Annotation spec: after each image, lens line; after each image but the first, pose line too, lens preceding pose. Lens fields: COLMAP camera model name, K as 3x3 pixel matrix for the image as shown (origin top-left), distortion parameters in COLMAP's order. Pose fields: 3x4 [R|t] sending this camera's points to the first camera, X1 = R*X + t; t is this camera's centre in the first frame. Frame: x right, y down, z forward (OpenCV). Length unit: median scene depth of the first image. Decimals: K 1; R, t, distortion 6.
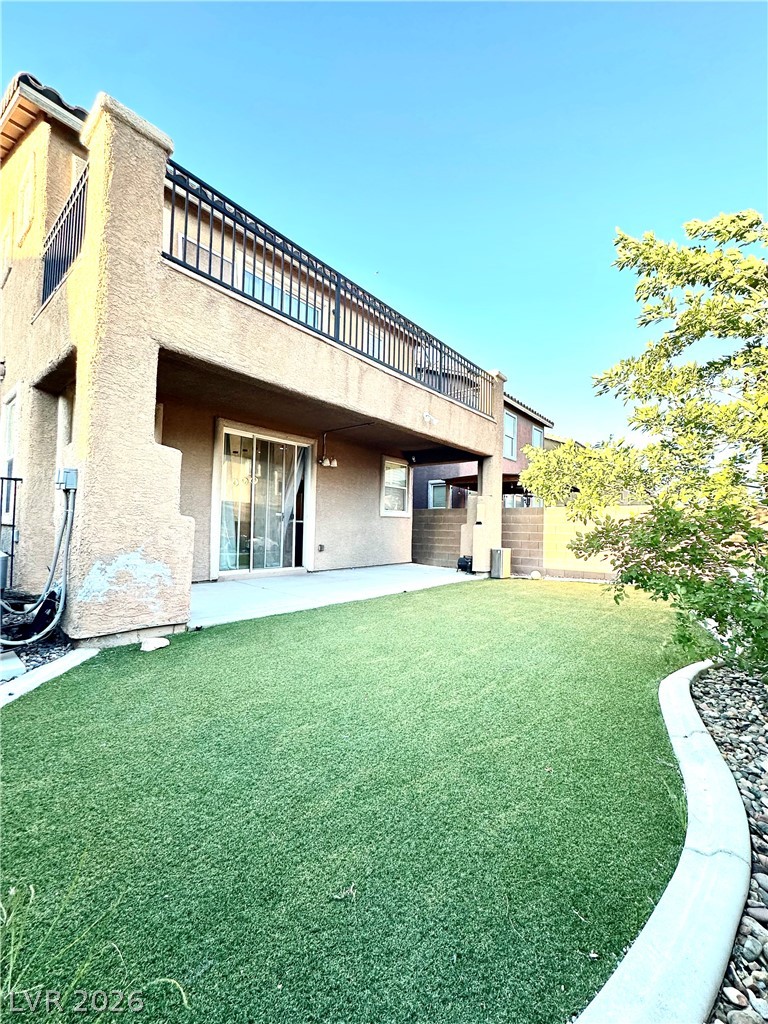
lens RADIAL K [[407.9, 0, 382.4], [0, 407.9, 511.1], [0, 0, 1]] dist [-0.002557, 0.000346]
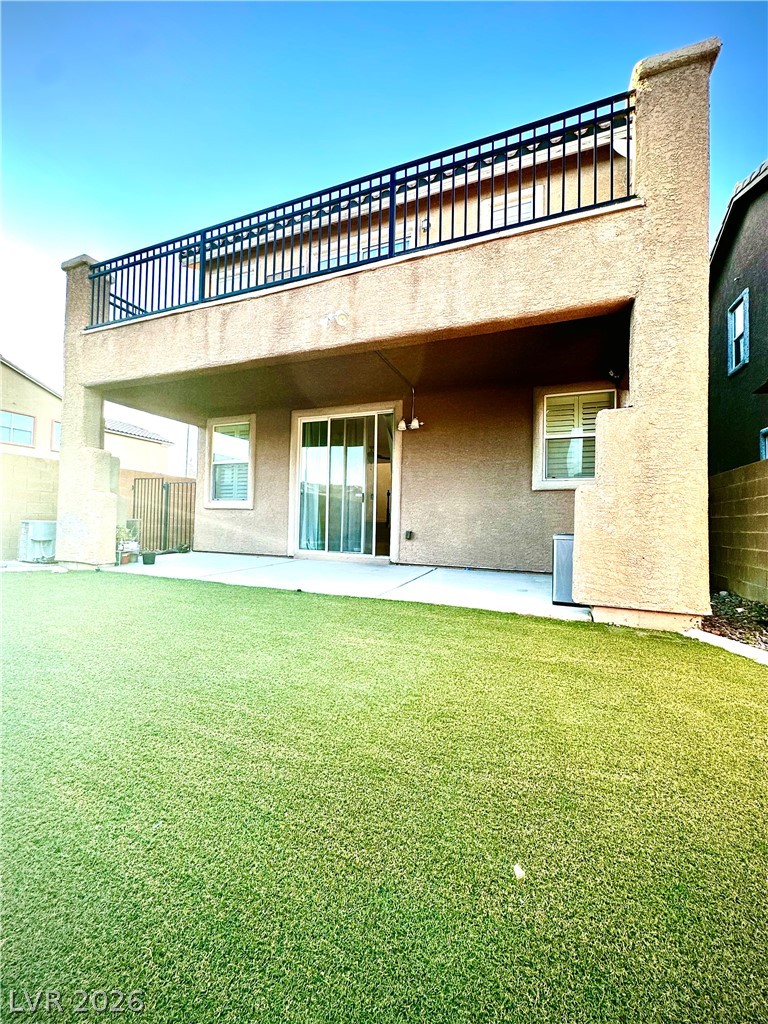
lens RADIAL K [[407.9, 0, 382.8], [0, 407.9, 513.3], [0, 0, 1]] dist [-0.002557, 0.000346]
pose [[0.310824, -0.036518, -0.949766, 0.613260], [0.018888, 0.999302, -0.032242, 0.077062], [0.950280, -0.007918, 0.311297, 0.749846]]
